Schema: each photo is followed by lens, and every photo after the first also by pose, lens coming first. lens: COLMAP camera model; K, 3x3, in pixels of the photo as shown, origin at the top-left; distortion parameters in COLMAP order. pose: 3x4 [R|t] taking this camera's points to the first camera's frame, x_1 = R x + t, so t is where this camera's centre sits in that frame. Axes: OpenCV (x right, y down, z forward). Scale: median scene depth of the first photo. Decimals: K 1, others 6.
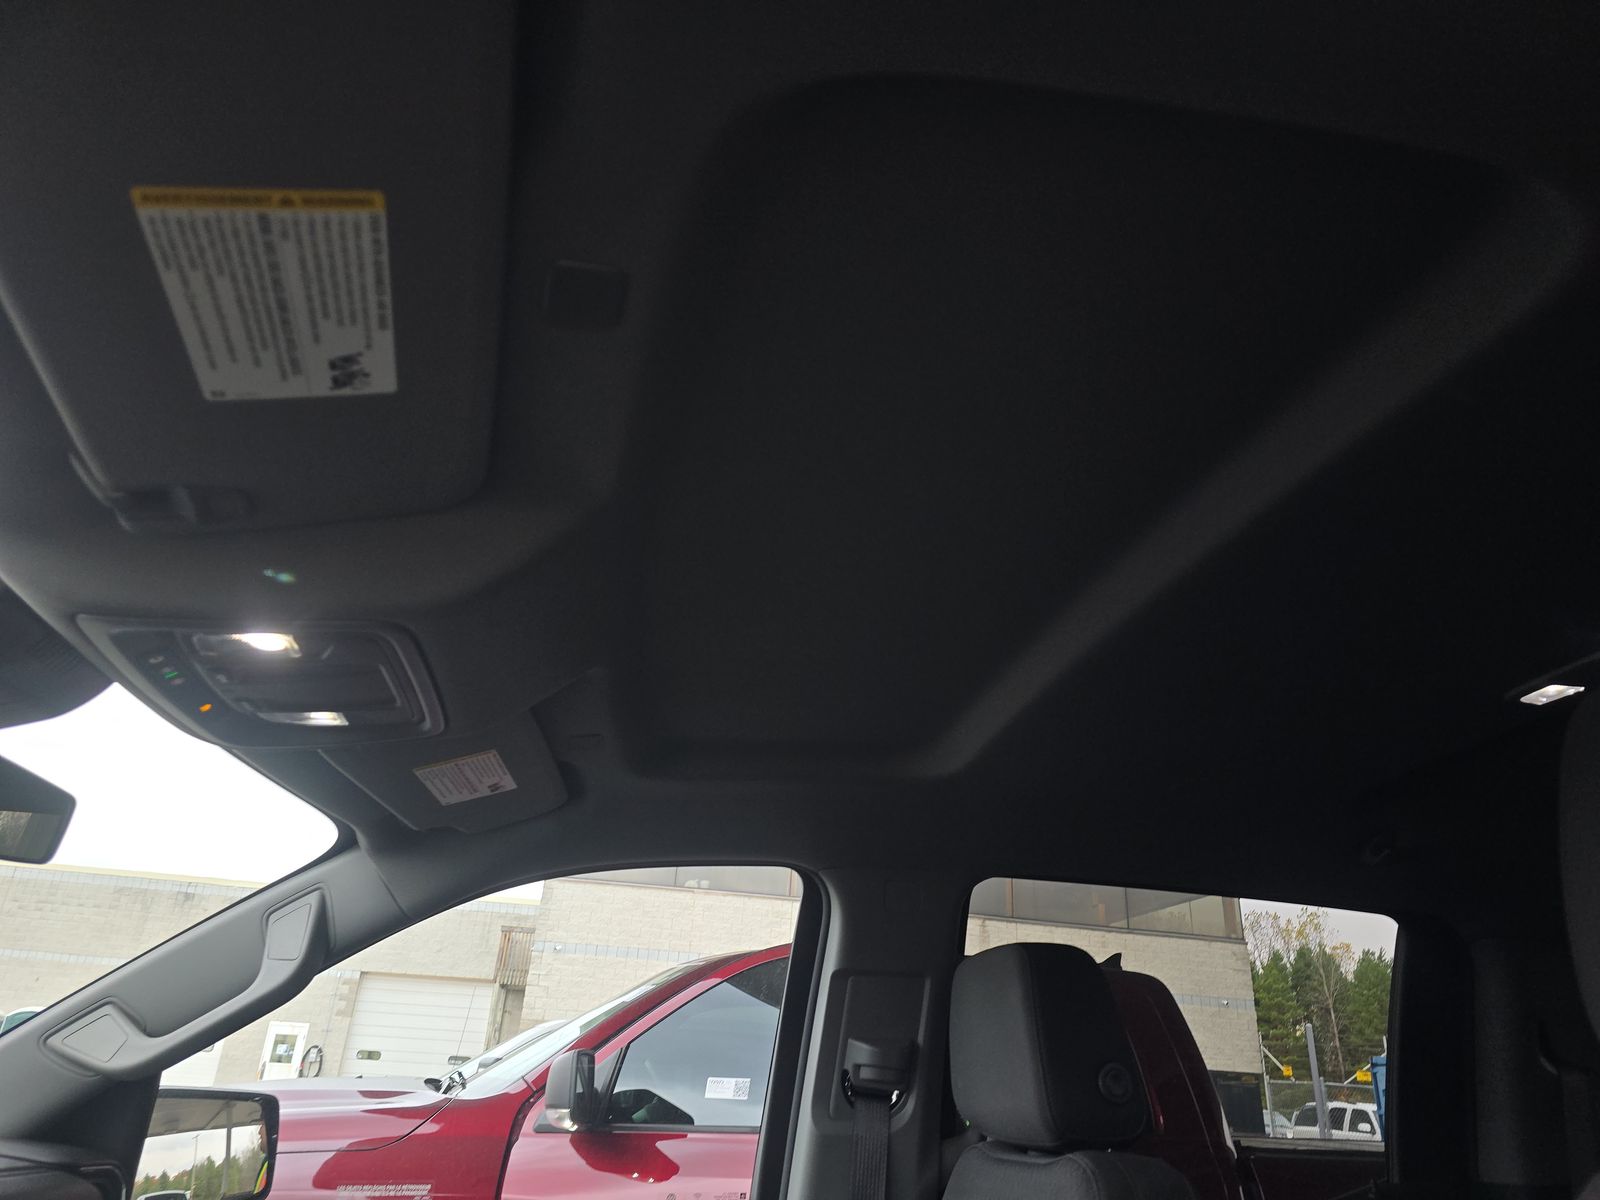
lens RADIAL K [[1099.5, 0, 800.0], [0, 1099.5, 600.0], [0, 0, 1]] dist [0.020315, -0.038241]
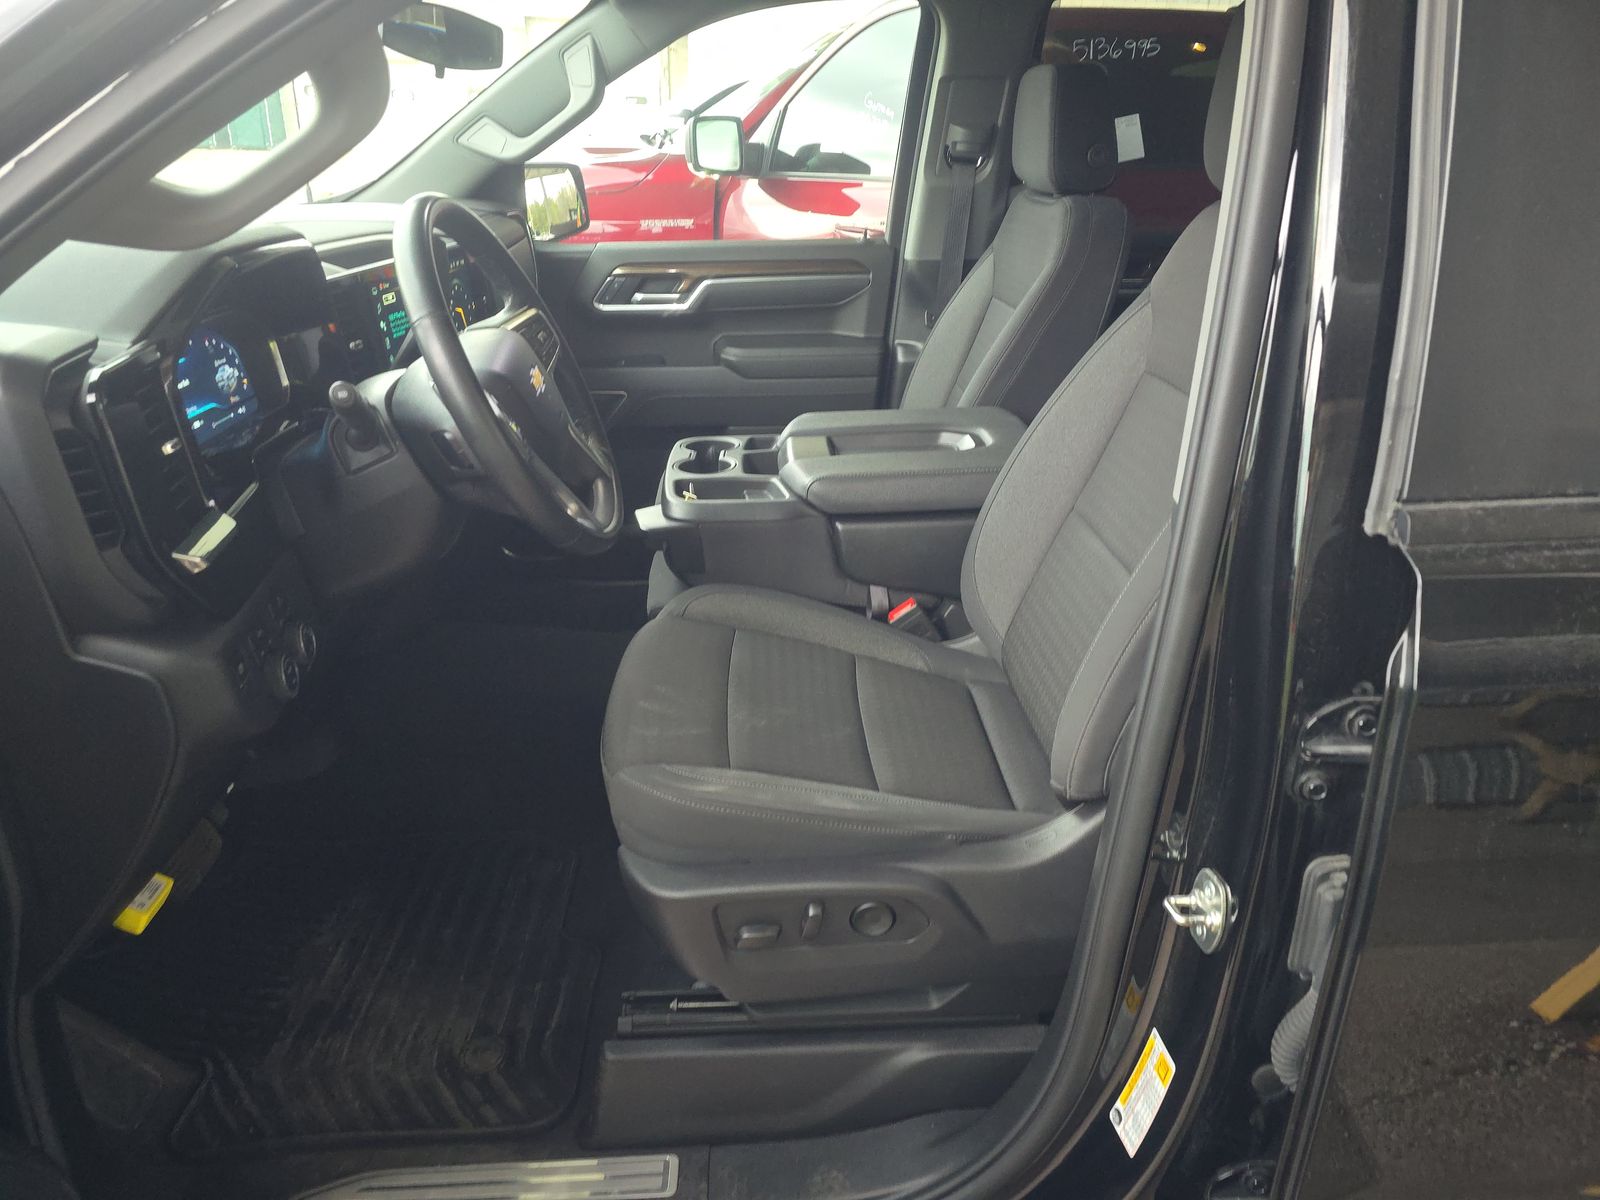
lens RADIAL K [[1099.5, 0, 800.0], [0, 1099.5, 600.0], [0, 0, 1]] dist [0.020315, -0.038241]
pose [[0.986490, 0.045668, -0.157330, 0.109102], [0.083405, 0.686575, 0.722260, -0.251502], [0.141003, -0.725624, 0.673490, -0.493536]]
